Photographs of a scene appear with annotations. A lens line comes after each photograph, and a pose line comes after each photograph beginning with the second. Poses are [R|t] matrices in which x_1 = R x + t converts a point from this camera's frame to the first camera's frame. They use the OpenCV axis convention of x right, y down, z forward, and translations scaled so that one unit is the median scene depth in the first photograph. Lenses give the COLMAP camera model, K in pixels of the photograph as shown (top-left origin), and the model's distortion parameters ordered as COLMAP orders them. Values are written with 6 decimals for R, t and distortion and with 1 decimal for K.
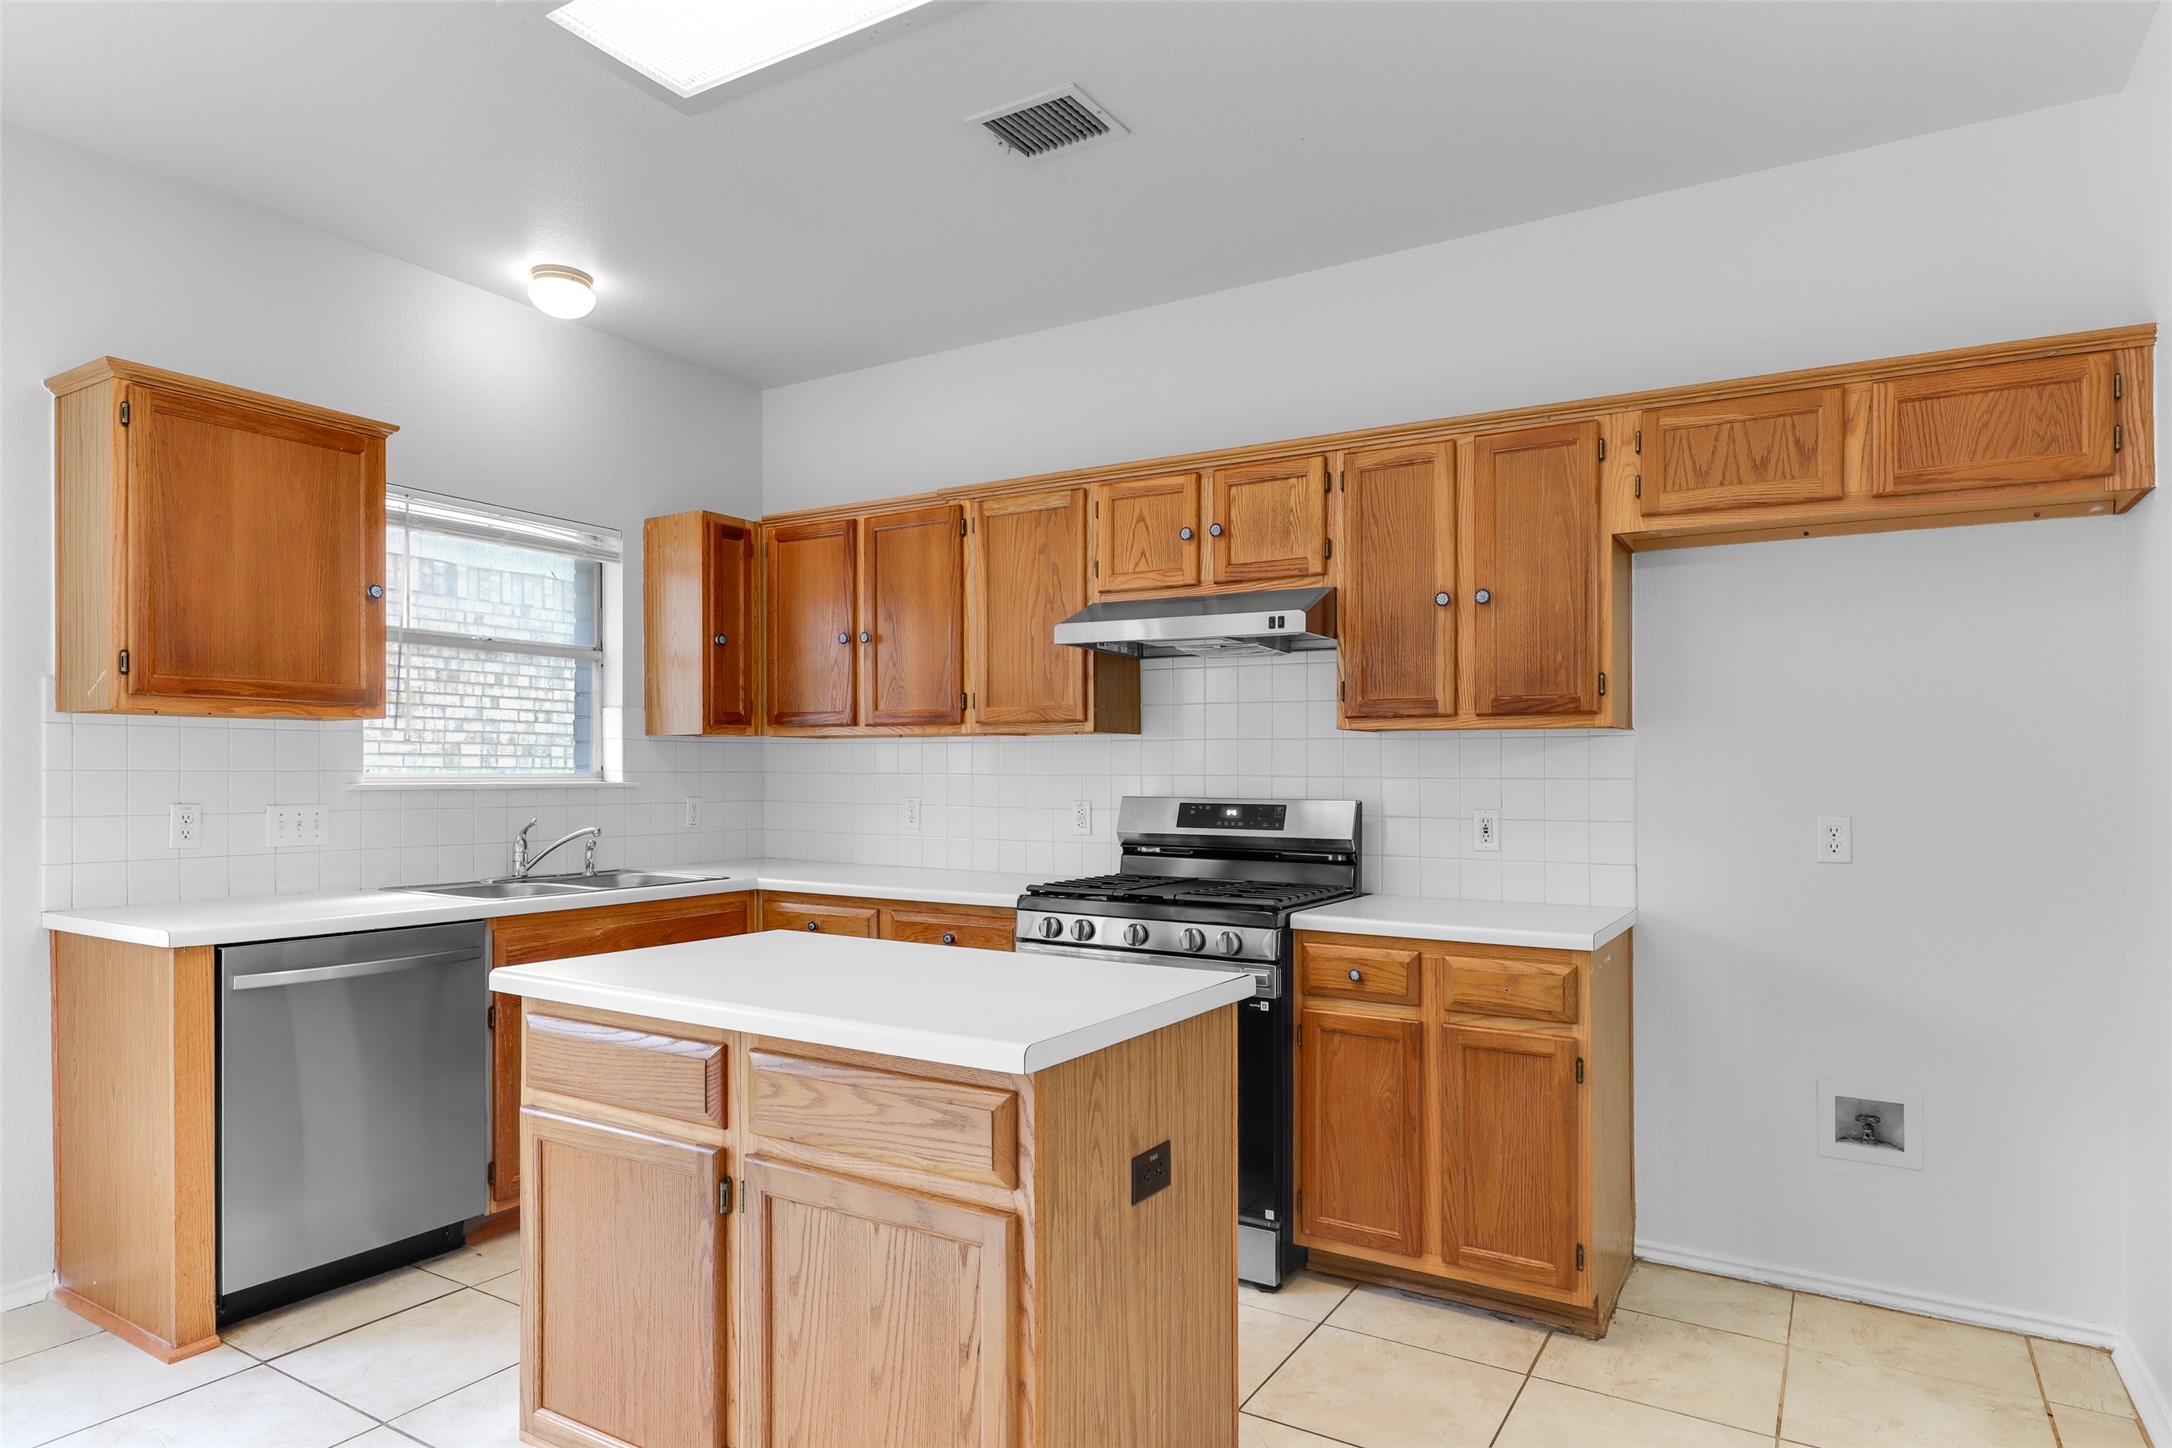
lens RADIAL K [[1277.9, 0, 1086.0], [0, 1277.9, 724.0], [0, 0, 1]] dist [-0.000905, -0.000077]
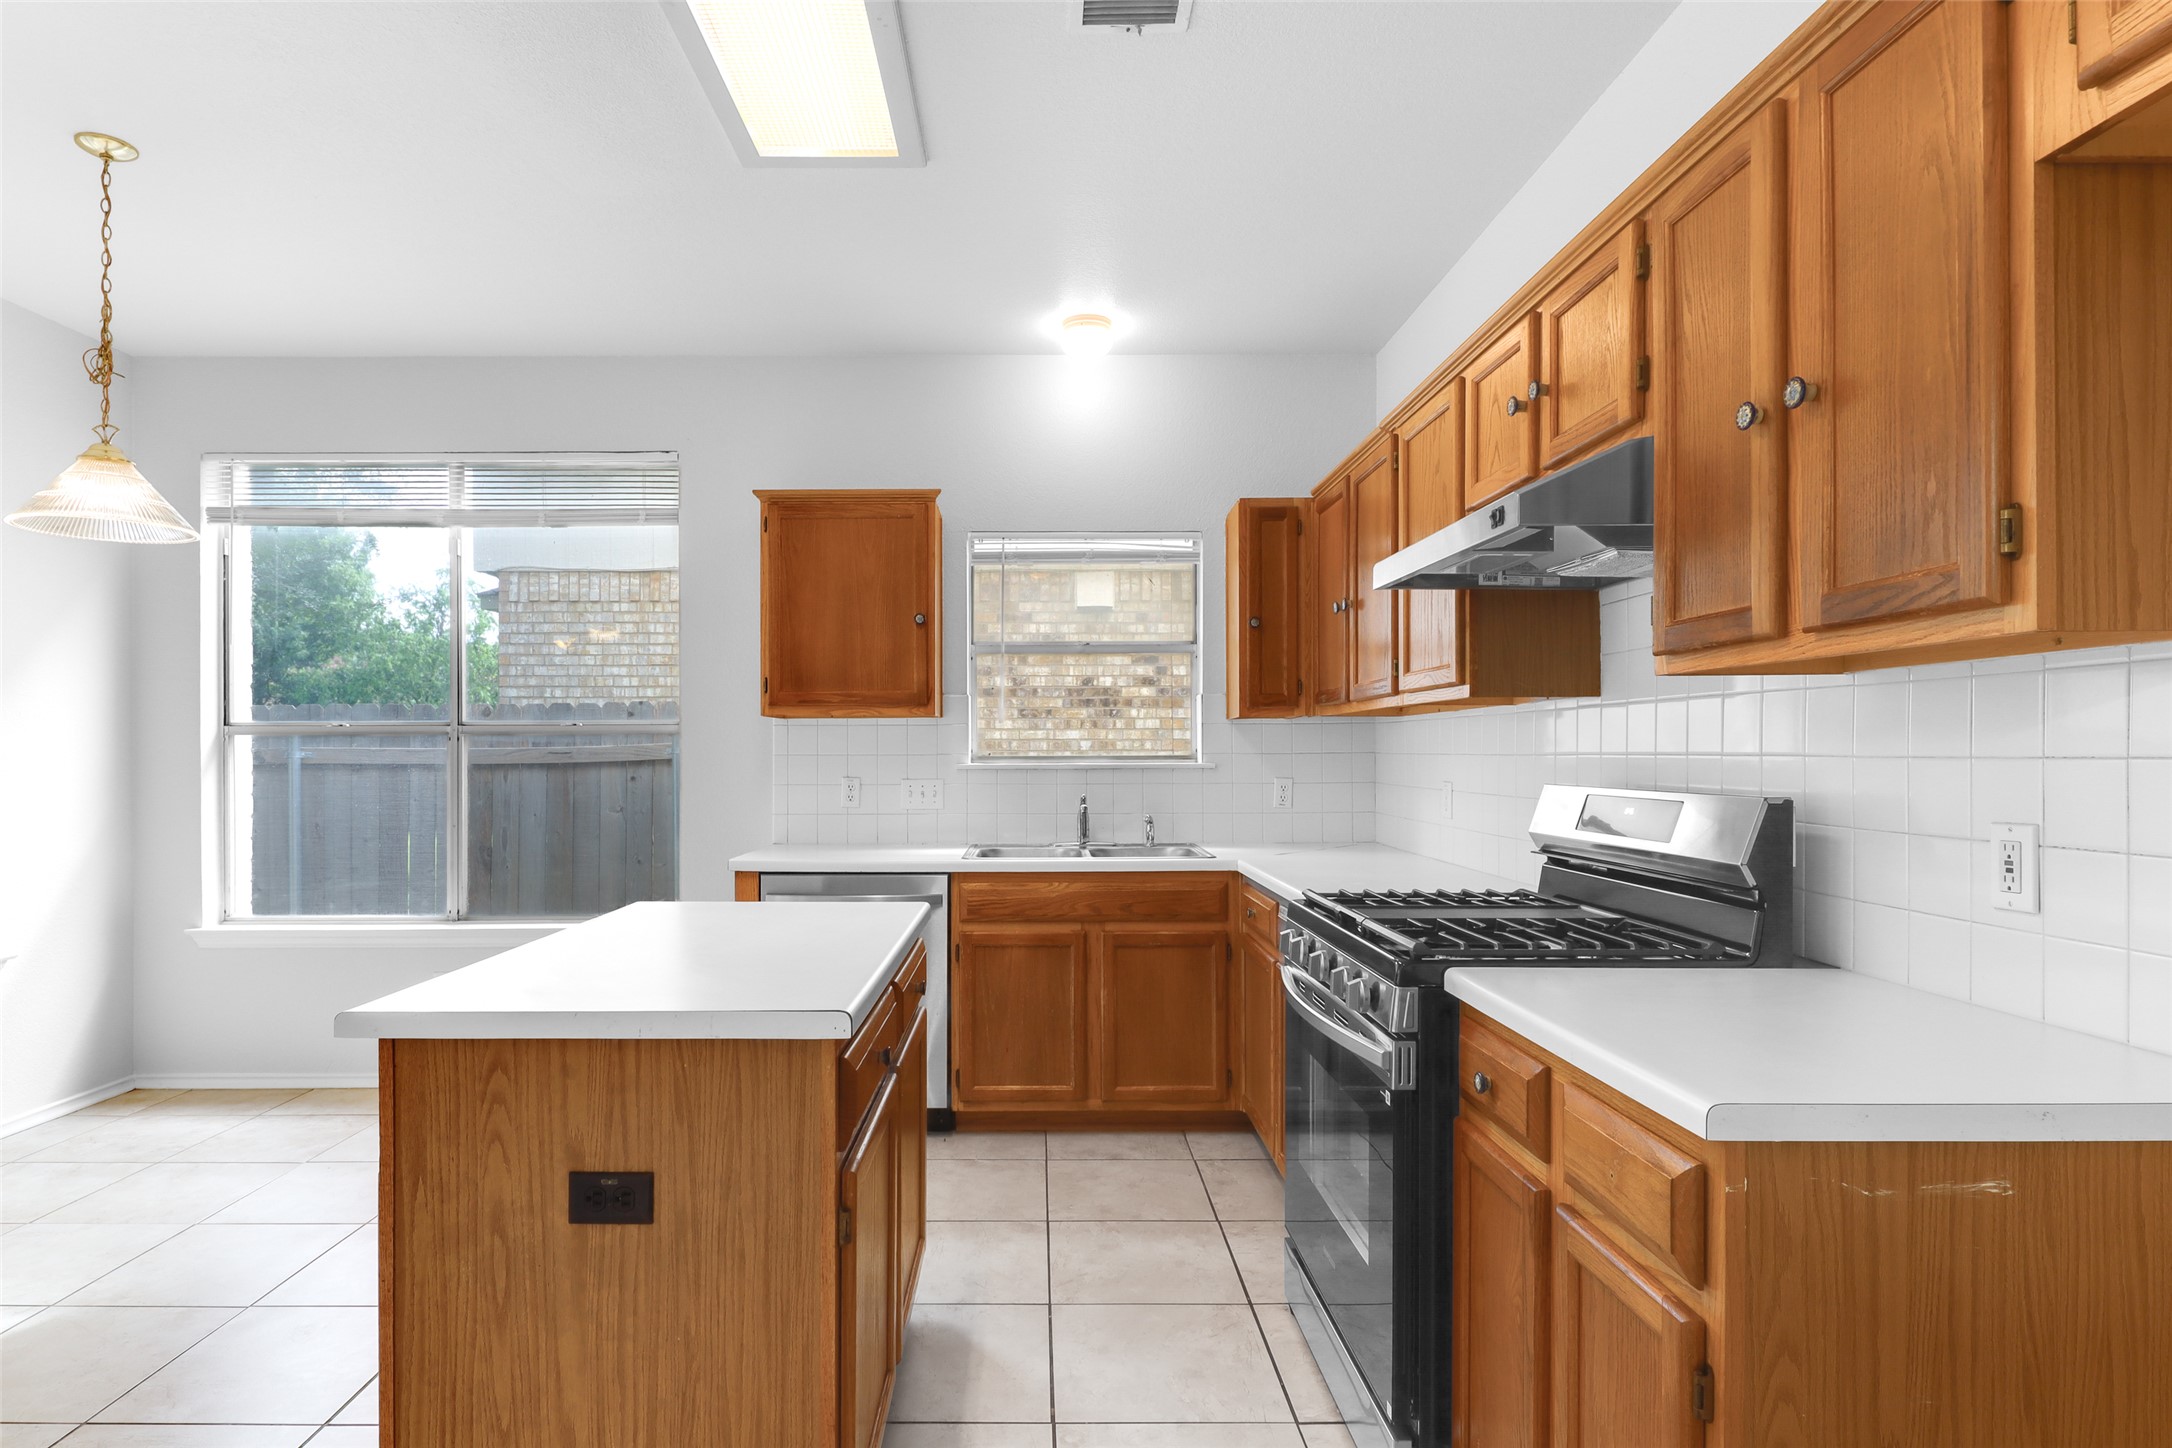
lens RADIAL K [[1156.7, 0, 1082.7], [0, 1156.7, 734.7], [0, 0, 1]] dist [-0.000463, -0.001083]
pose [[0.509984, -0.019574, -0.859961, 0.621701], [0.037864, 0.999283, -0.000291, 0.025545], [0.859350, -0.032413, 0.510360, 0.590675]]
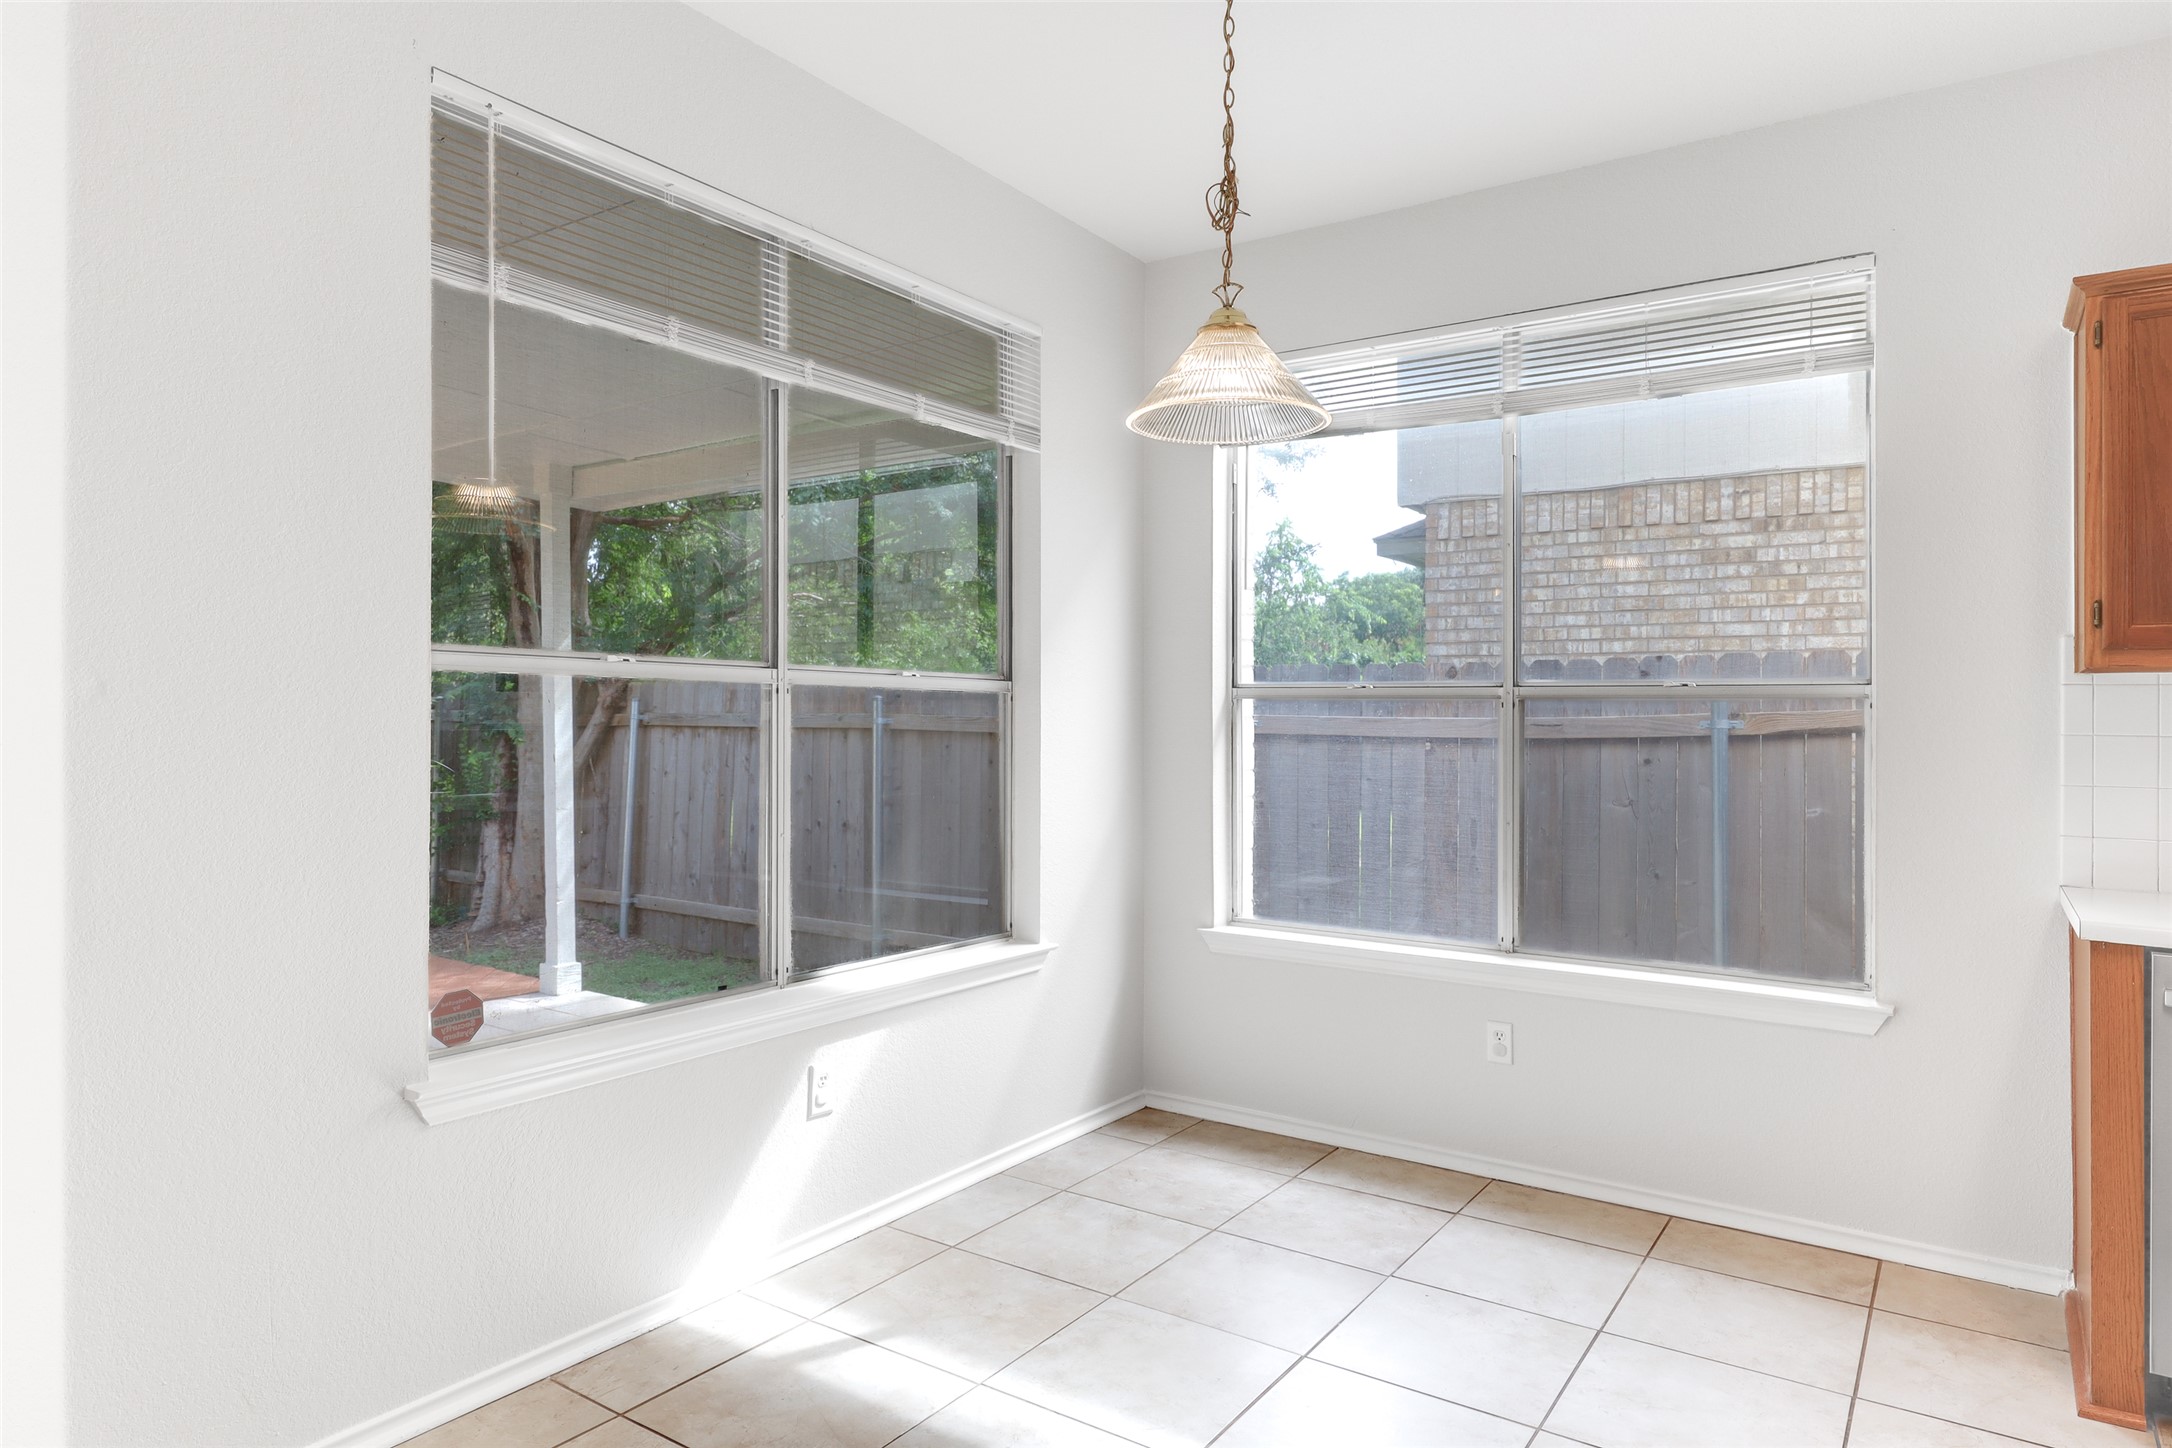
lens RADIAL K [[1294.4, 0, 1088.6], [0, 1294.4, 709.4], [0, 0, 1]] dist [-0.001097, -0.001728]
pose [[-0.069431, -0.015411, -0.997468, 0.186950], [0.025744, 0.999520, -0.017234, 0.015284], [0.997255, -0.026875, -0.069001, 0.347892]]
